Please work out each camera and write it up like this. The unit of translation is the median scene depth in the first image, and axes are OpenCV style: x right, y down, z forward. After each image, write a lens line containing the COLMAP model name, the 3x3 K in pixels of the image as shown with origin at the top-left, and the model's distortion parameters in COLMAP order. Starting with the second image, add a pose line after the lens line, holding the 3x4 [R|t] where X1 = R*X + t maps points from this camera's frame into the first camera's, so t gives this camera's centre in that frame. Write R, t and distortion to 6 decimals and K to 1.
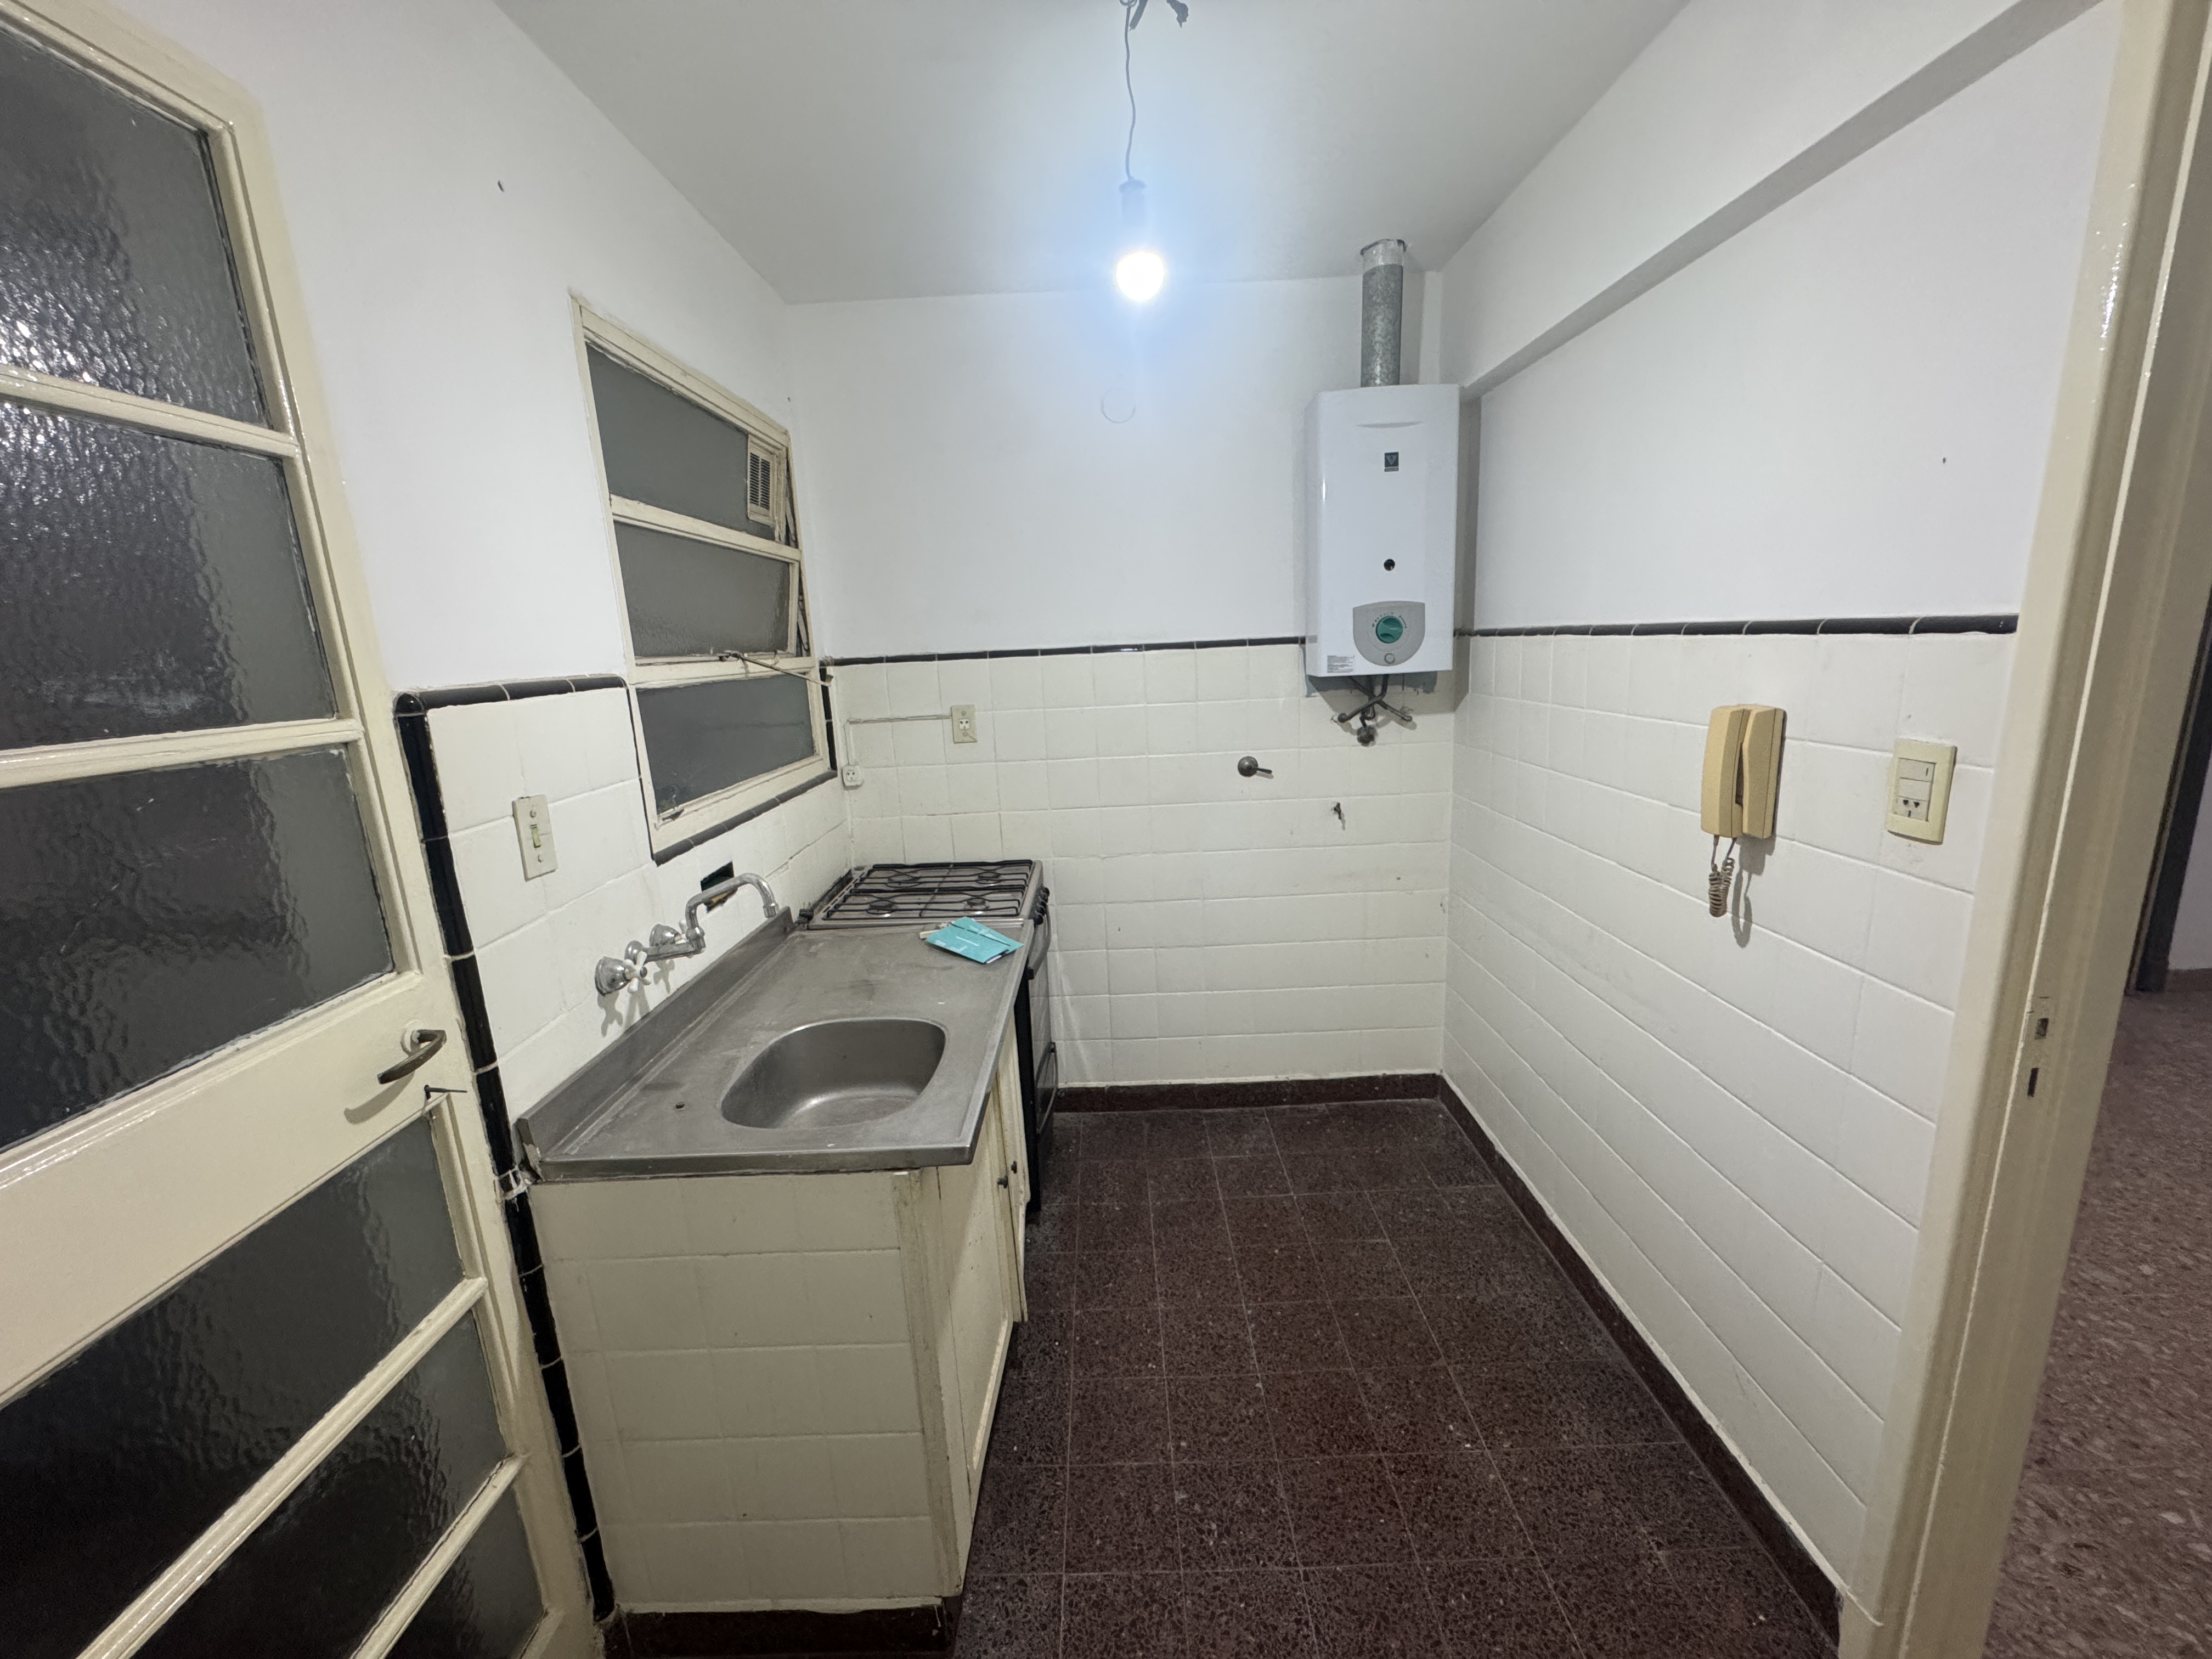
lens RADIAL K [[880.2, 0, 1100.8], [0, 880.2, 832.6], [0, 0, 1]] dist [-0.003710, 0.000441]
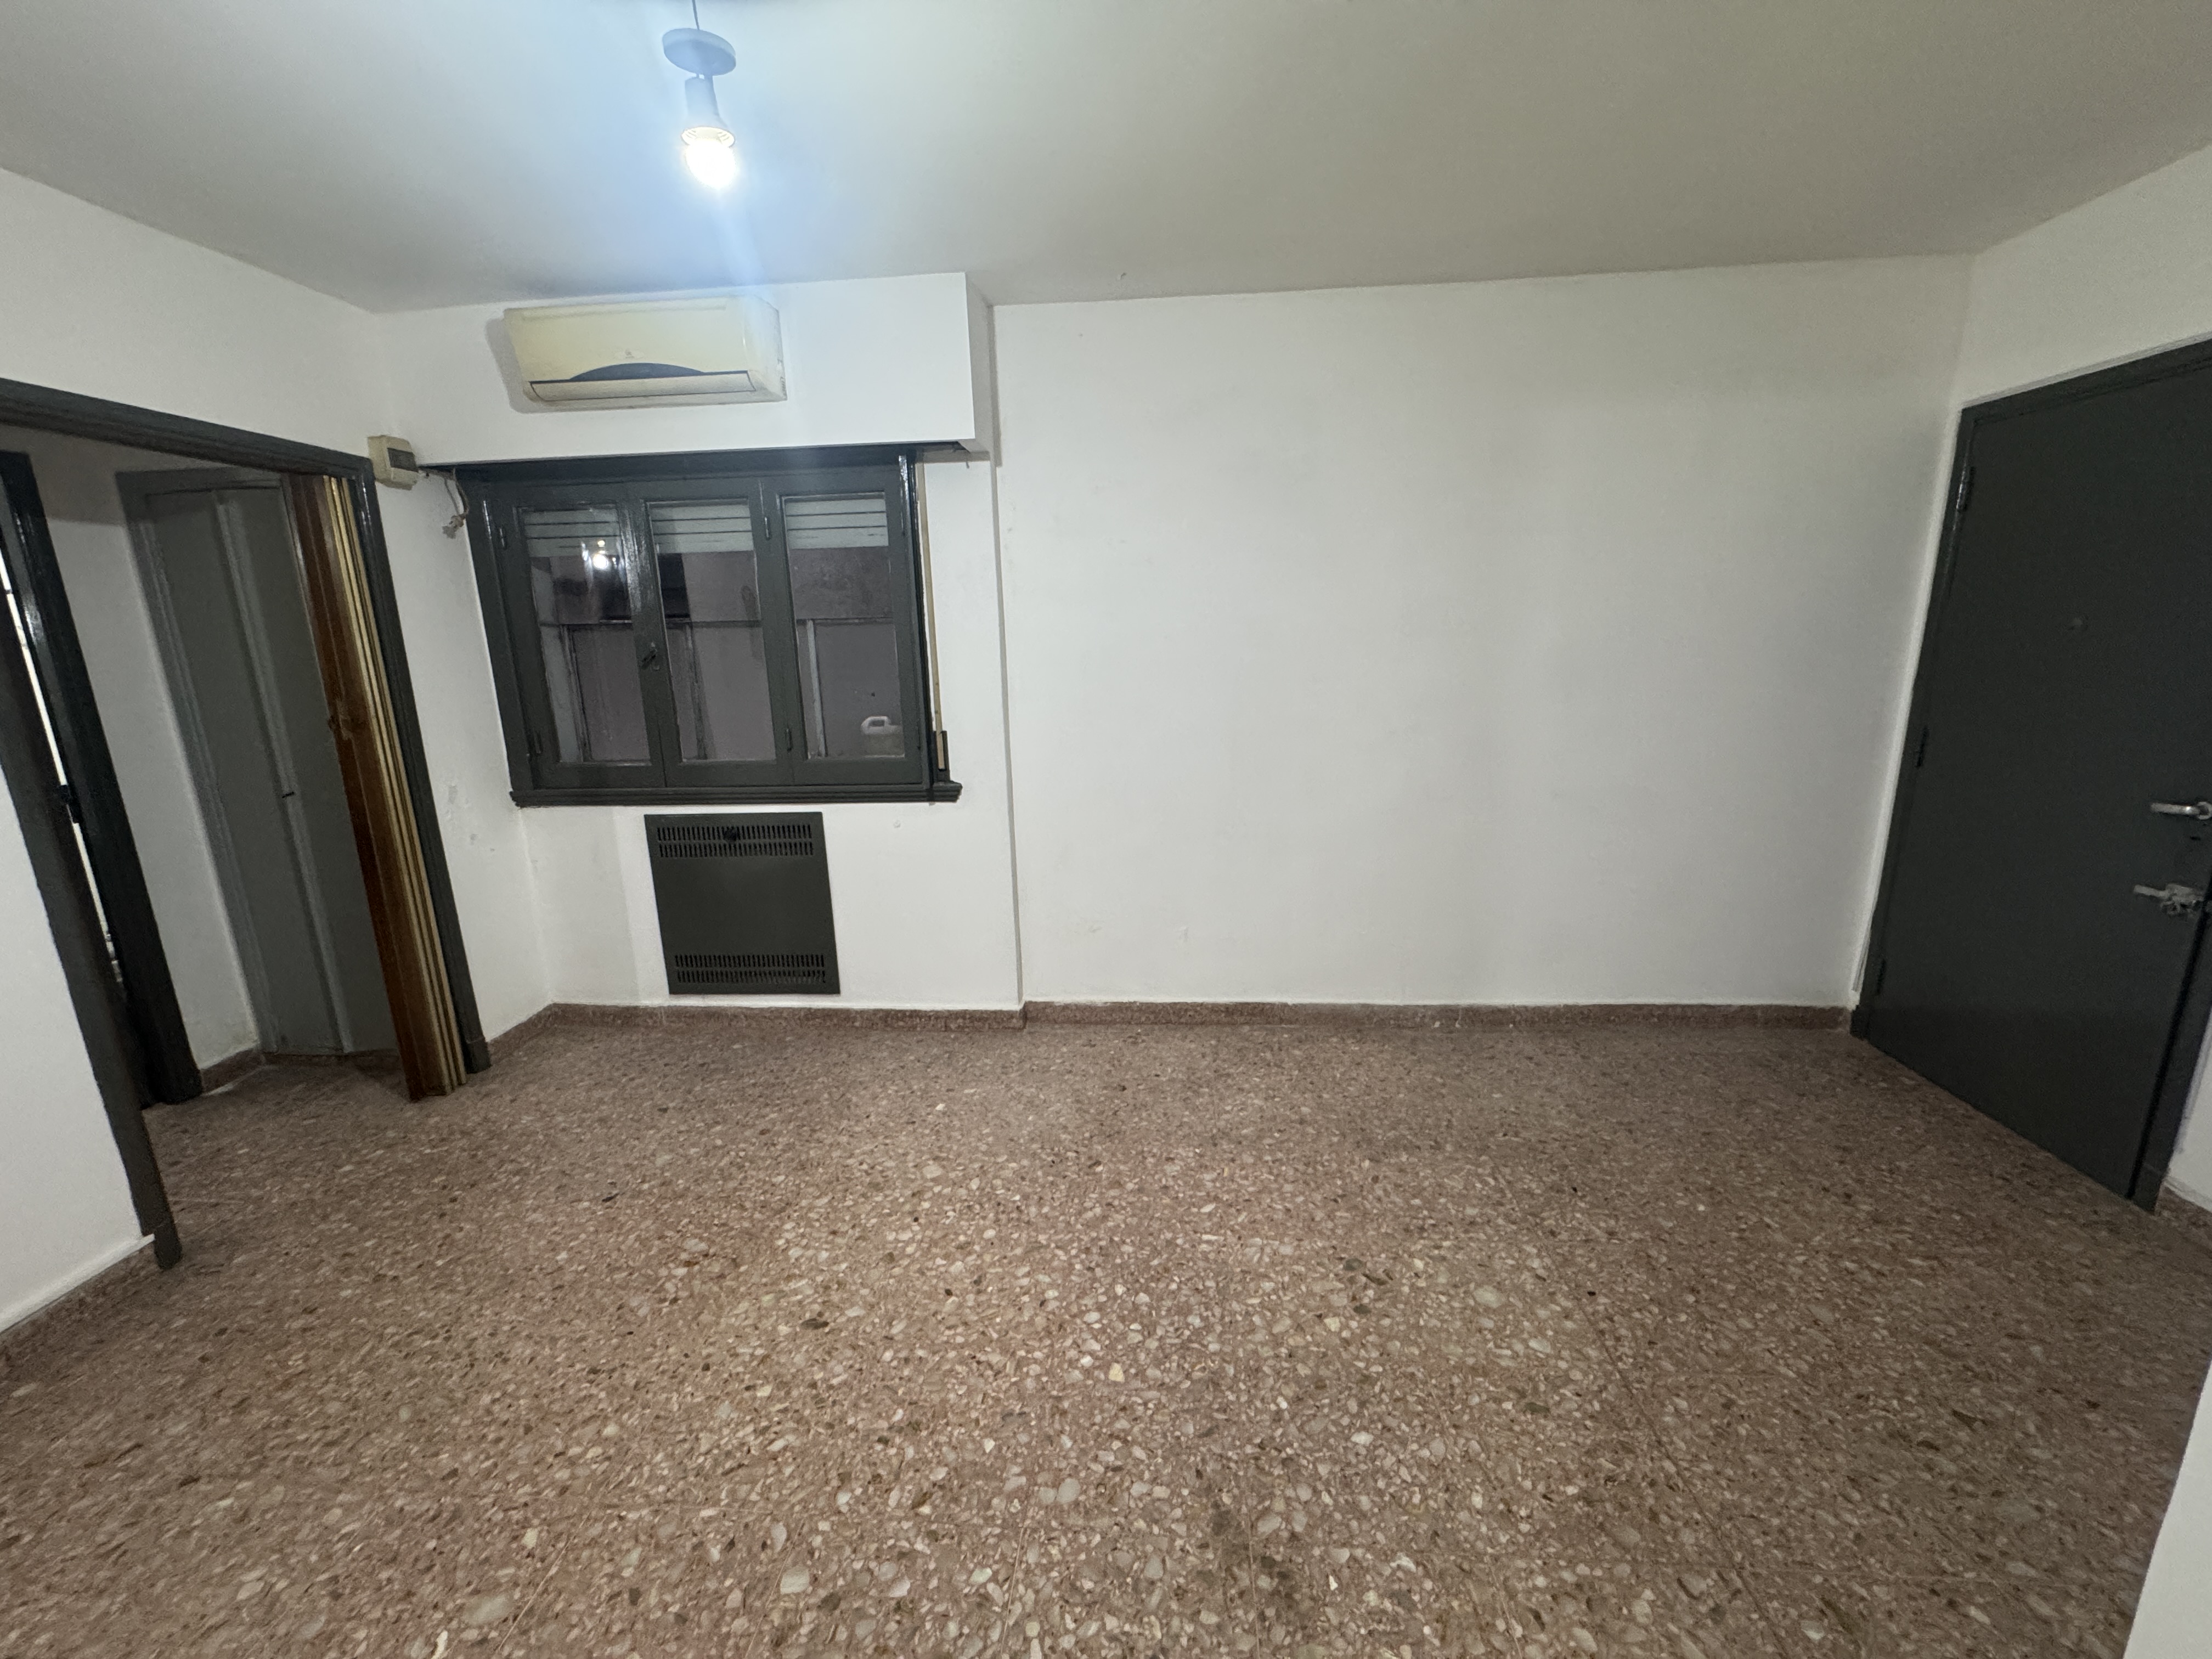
lens RADIAL K [[880.2, 0, 1106.5], [0, 880.2, 830.4], [0, 0, 1]] dist [-0.003710, 0.000441]
pose [[0.071916, -0.176530, 0.981664, 0.790341], [0.237314, 0.958977, 0.155065, -0.131936], [-0.968767, 0.221811, 0.110859, 0.387889]]
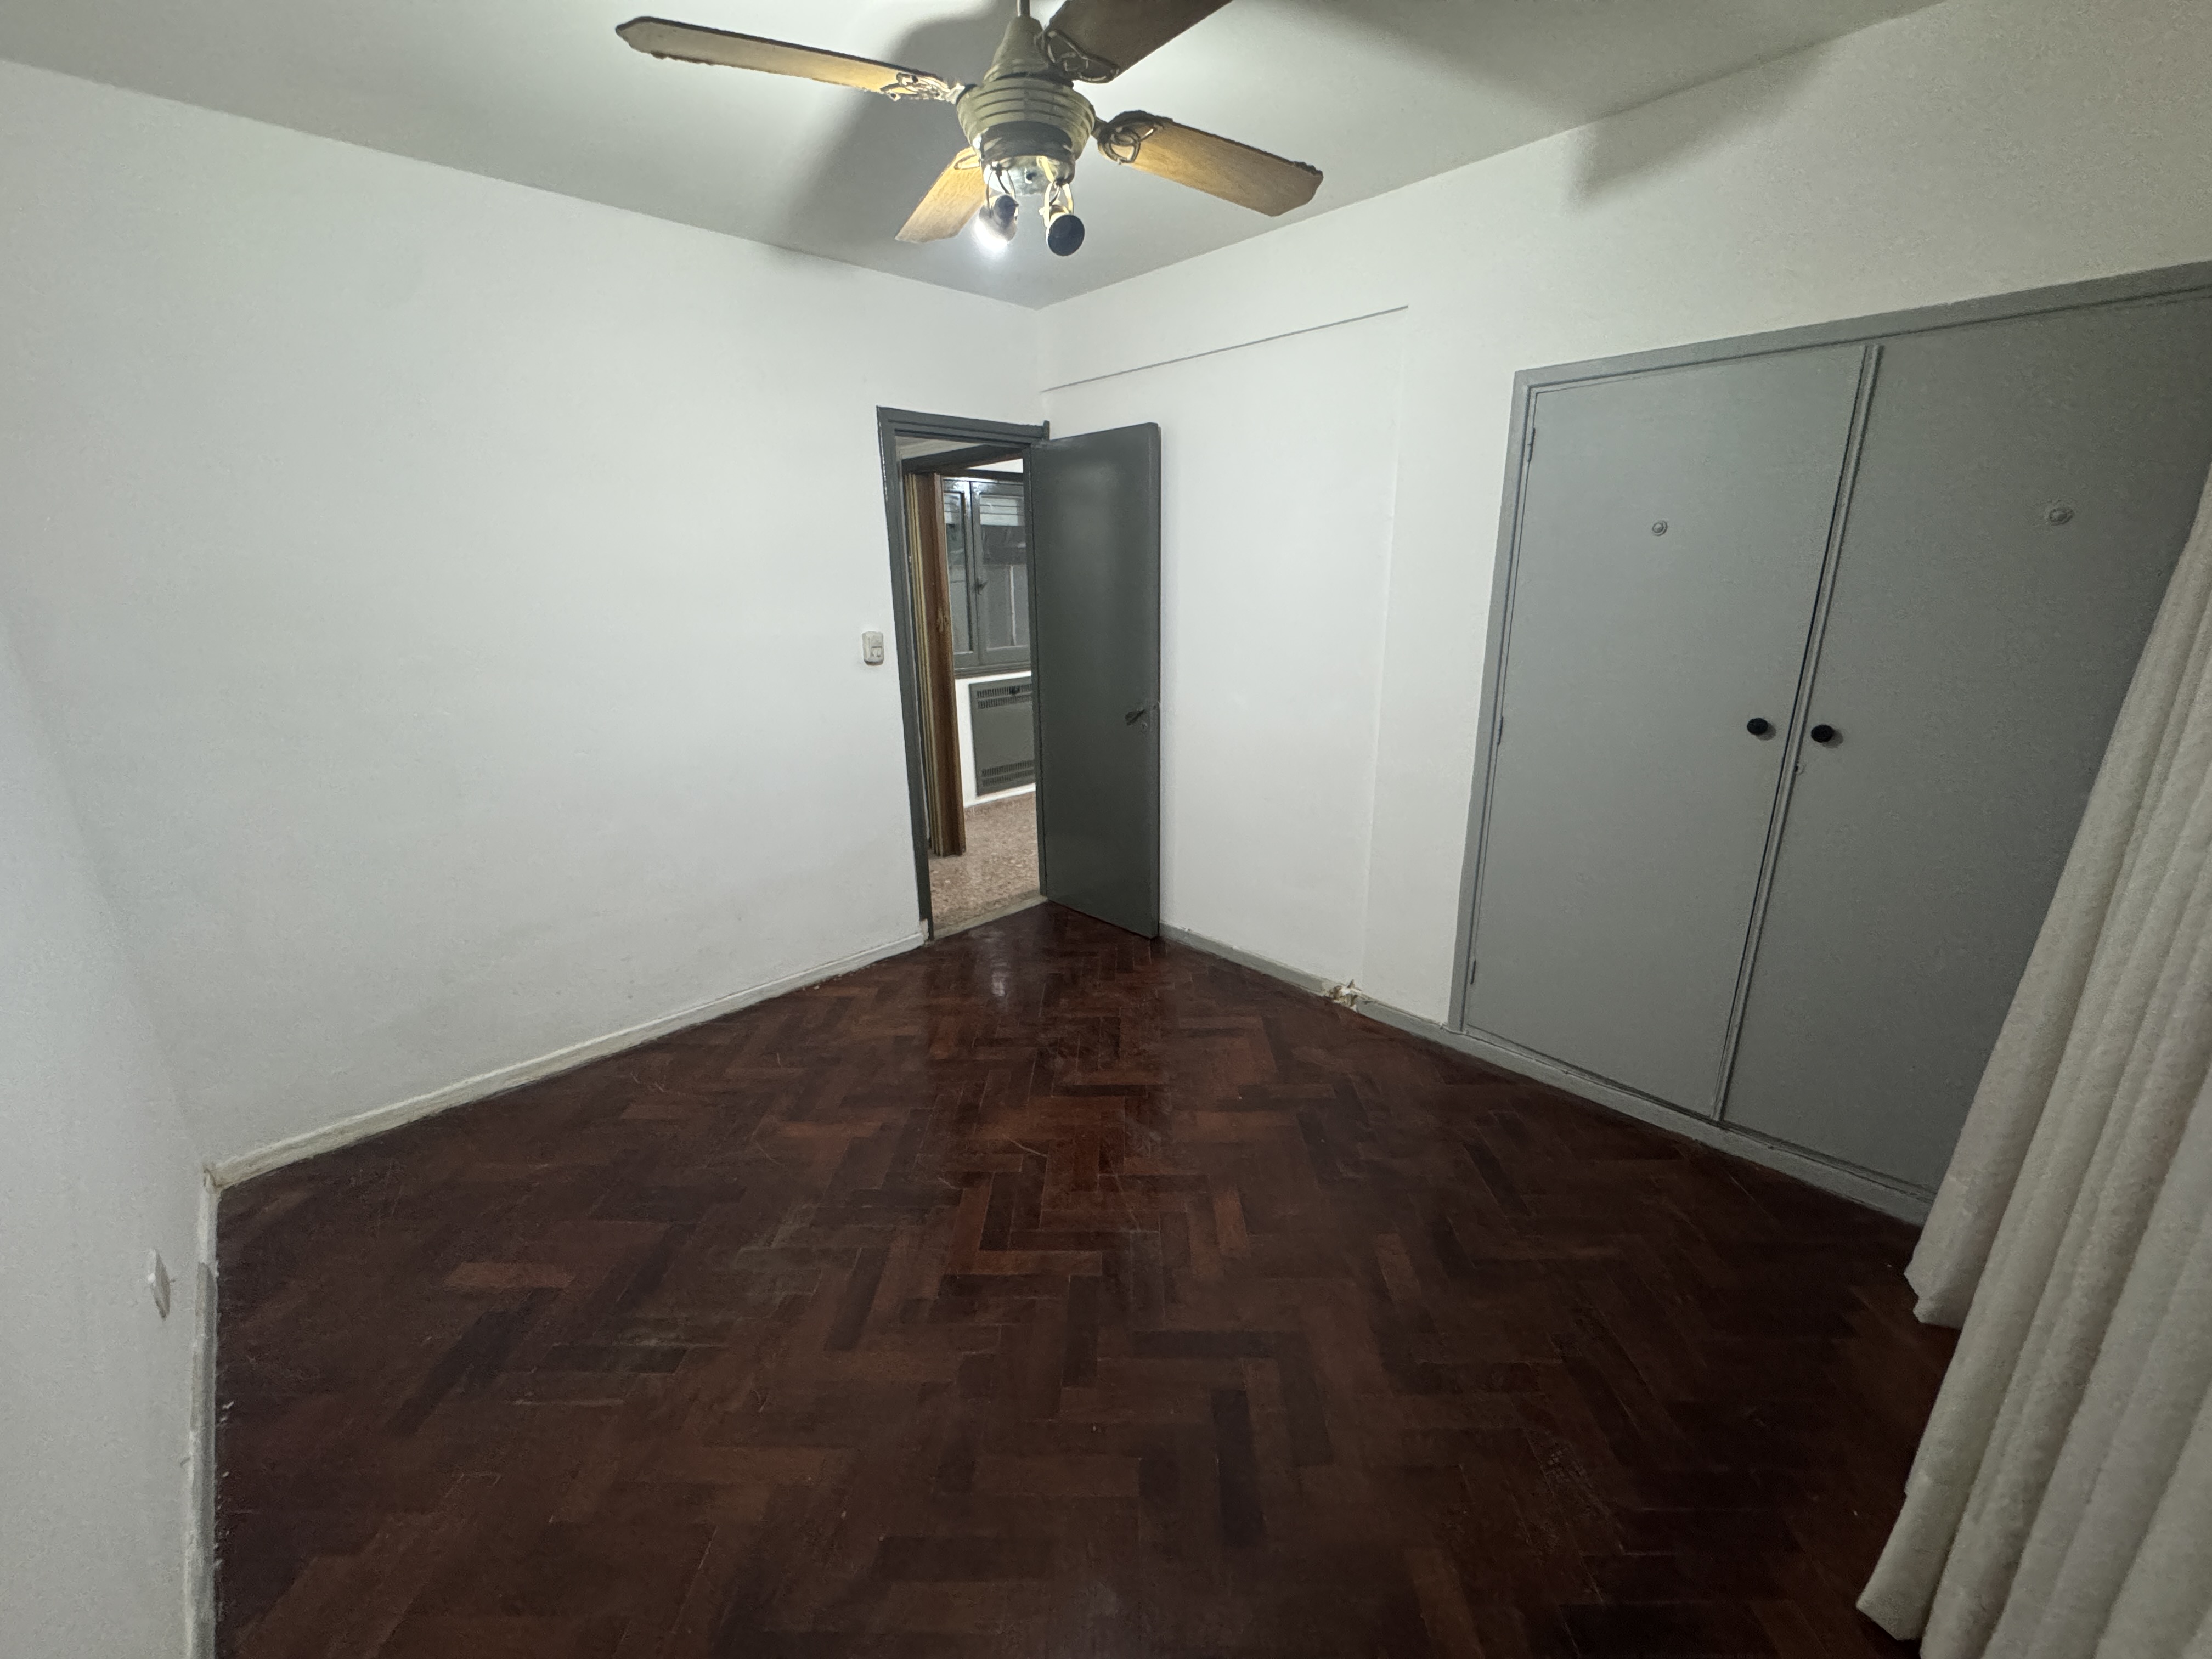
lens RADIAL K [[880.2, 0, 1103.5], [0, 880.2, 827.1], [0, 0, 1]] dist [-0.003710, 0.000441]
pose [[-0.703457, -0.139374, 0.696938, -0.168414], [0.205841, 0.898608, 0.387470, -0.898900], [-0.680278, 0.416026, -0.603444, 3.957648]]
